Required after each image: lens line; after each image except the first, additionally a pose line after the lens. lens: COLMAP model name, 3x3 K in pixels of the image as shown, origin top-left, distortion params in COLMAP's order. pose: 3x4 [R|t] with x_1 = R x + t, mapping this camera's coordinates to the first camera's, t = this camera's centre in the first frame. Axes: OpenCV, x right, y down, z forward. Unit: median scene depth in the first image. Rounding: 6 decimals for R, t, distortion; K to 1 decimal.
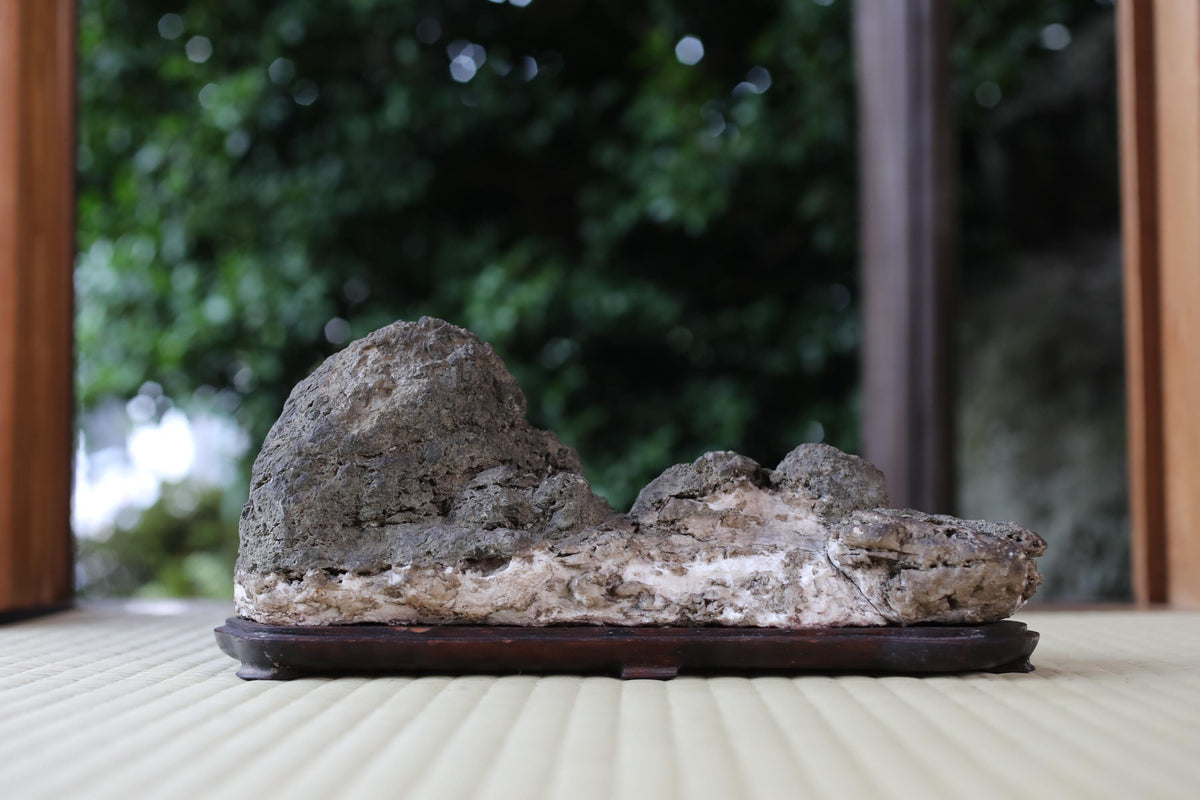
lens RADIAL K [[1774.4, 0, 600.0], [0, 1774.4, 400.0], [0, 0, 1]] dist [-0.054423, 0.307275]
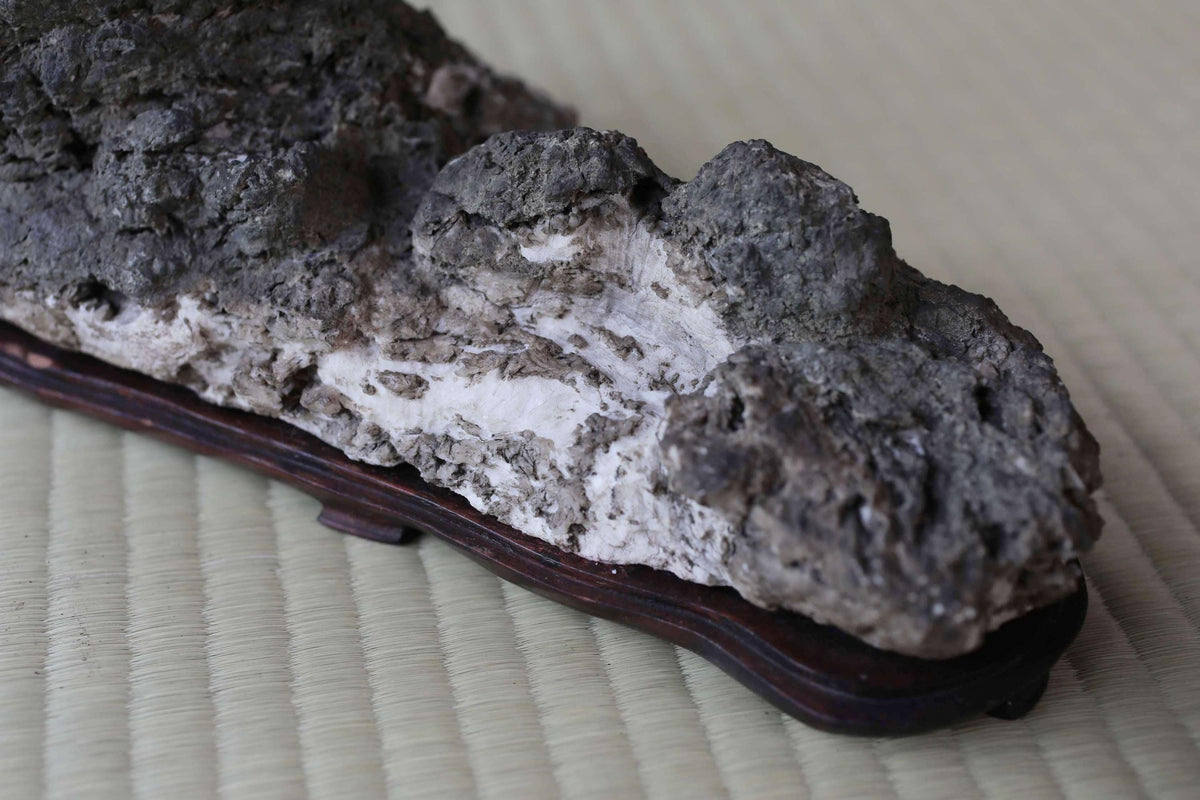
lens RADIAL K [[1881.6, 0, 600.0], [0, 1881.6, 400.0], [0, 0, 1]] dist [-0.049892, 0.328786]
pose [[0.896814, 0.281164, -0.341573, 0.289452], [-0.003447, 0.776493, 0.630117, -0.262033], [0.442395, -0.563920, 0.697338, 0.595358]]
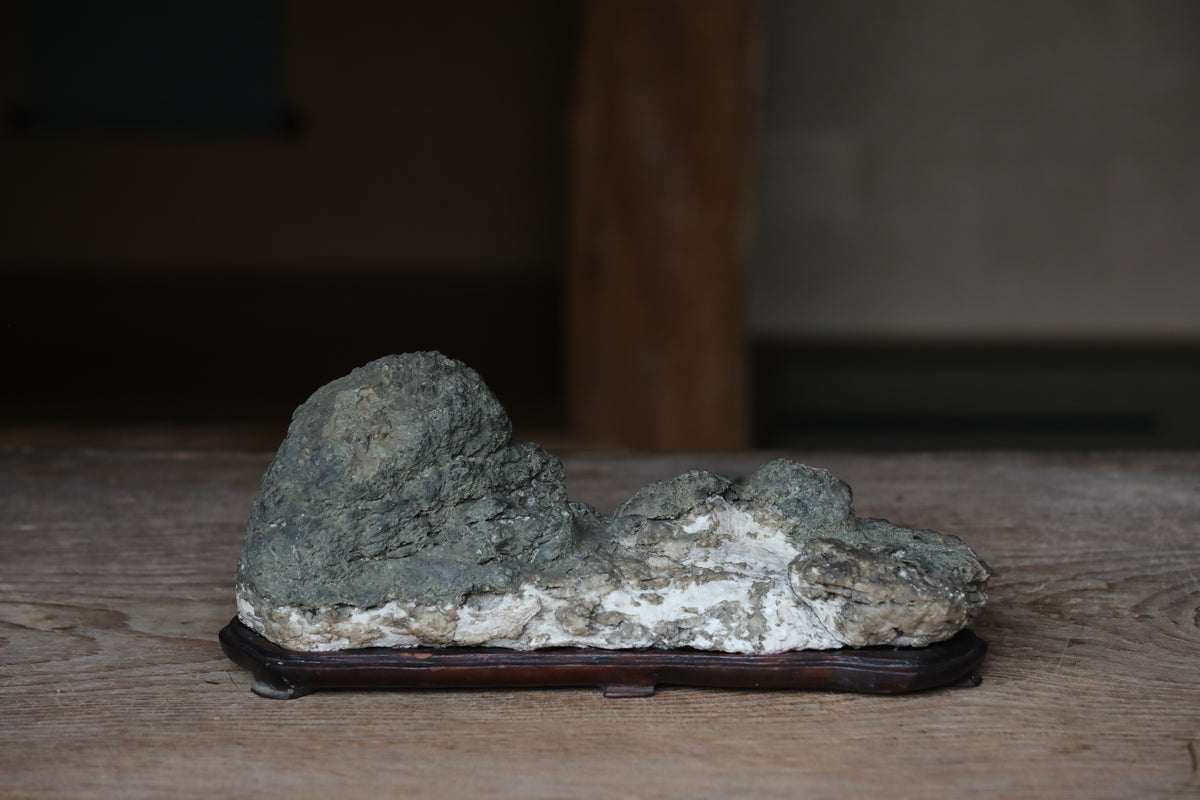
lens RADIAL K [[4389.5, 0, 600.0], [0, 4389.5, 400.0], [0, 0, 1]] dist [0.328395, 2.319707]
pose [[0.999606, -0.006893, 0.027199, -0.061439], [-0.000589, 0.963979, 0.265978, -0.727785], [-0.028053, -0.265889, 0.963595, -1.552298]]
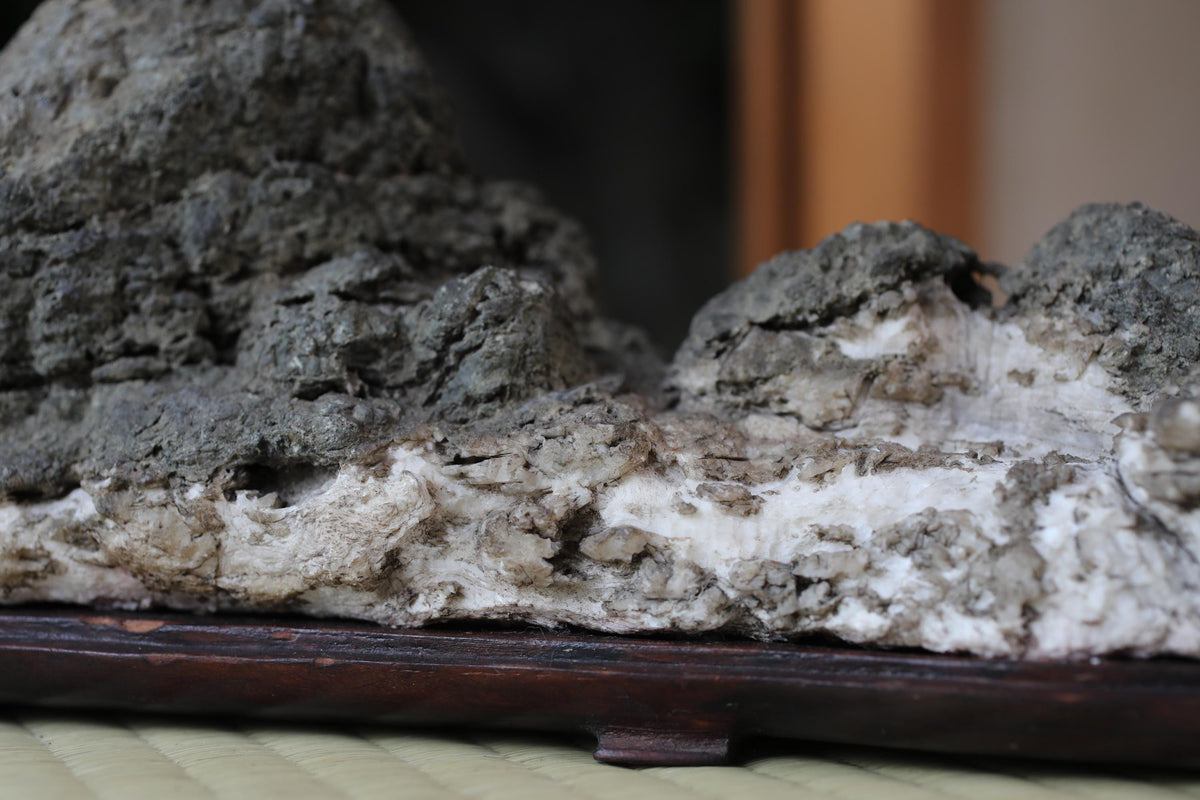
lens RADIAL K [[1938.8, 0, 600.0], [0, 1938.8, 400.0], [0, 0, 1]] dist [-0.036931, 0.300938]
pose [[0.976268, 0.012053, -0.216229, 0.105852], [0.004244, 0.997194, 0.074745, 0.037659], [0.216524, -0.073889, 0.973477, 0.541176]]
